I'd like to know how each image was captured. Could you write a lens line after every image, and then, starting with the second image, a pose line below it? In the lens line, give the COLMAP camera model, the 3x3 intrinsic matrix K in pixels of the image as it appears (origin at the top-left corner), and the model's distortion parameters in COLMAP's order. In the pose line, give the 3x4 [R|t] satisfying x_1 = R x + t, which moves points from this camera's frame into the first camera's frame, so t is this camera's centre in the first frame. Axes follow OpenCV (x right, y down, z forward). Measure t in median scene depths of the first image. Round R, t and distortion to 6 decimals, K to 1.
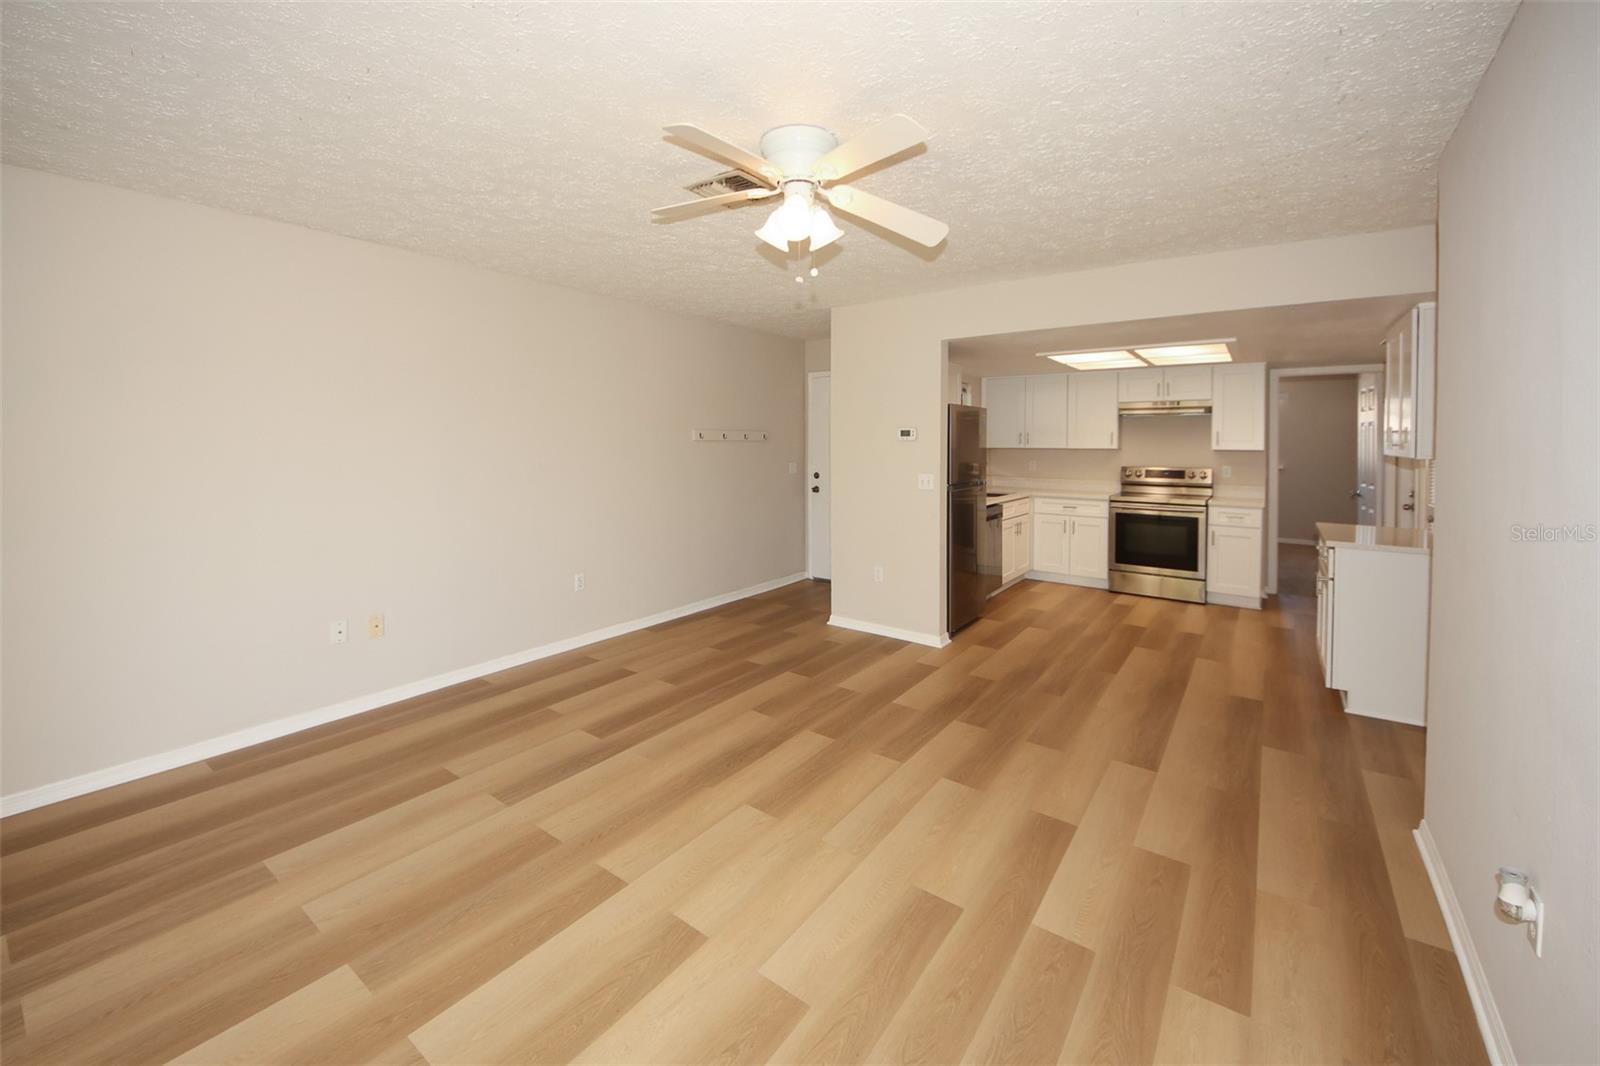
lens RADIAL K [[606.3, 0, 823.3], [0, 606.3, 450.2], [0, 0, 1]] dist [0.001299, -0.000055]
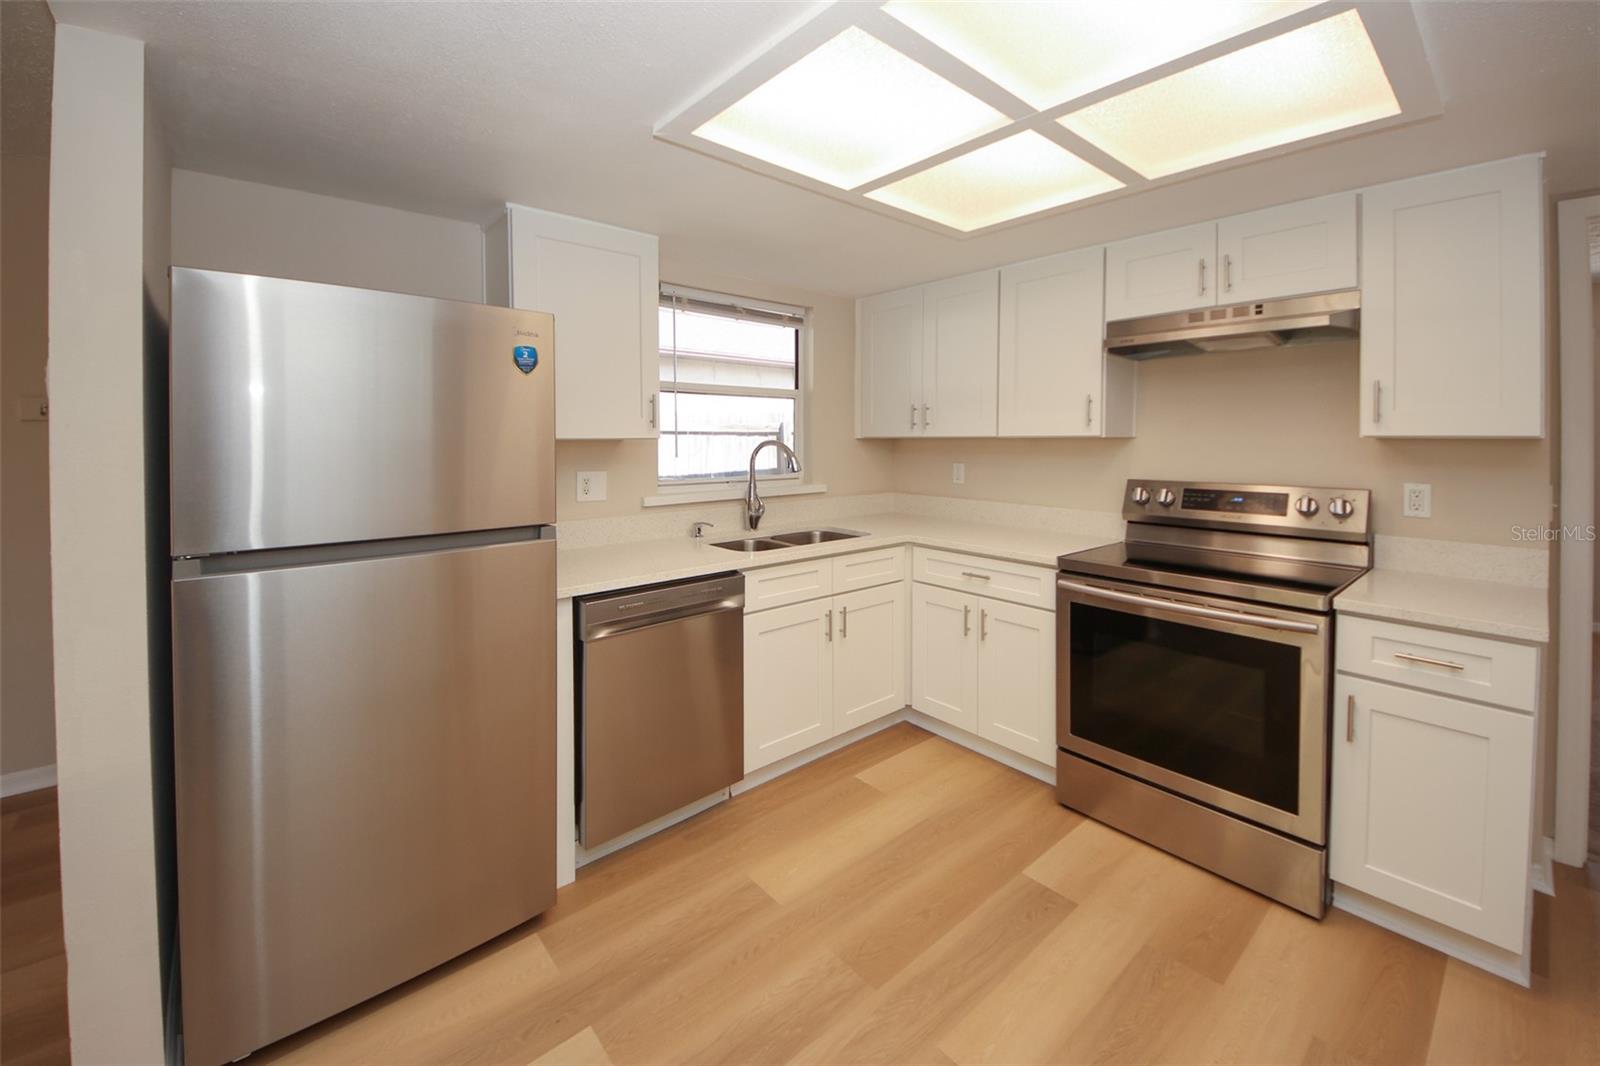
lens RADIAL K [[635.4, 0, 799.8], [0, 635.4, 440.7], [0, 0, 1]] dist [-0.012997, -0.000506]
pose [[0.973000, 0.000186, -0.230804, 0.426527], [-0.002281, 0.999959, -0.008810, 0.005725], [0.230793, 0.009099, 0.972960, 0.599849]]
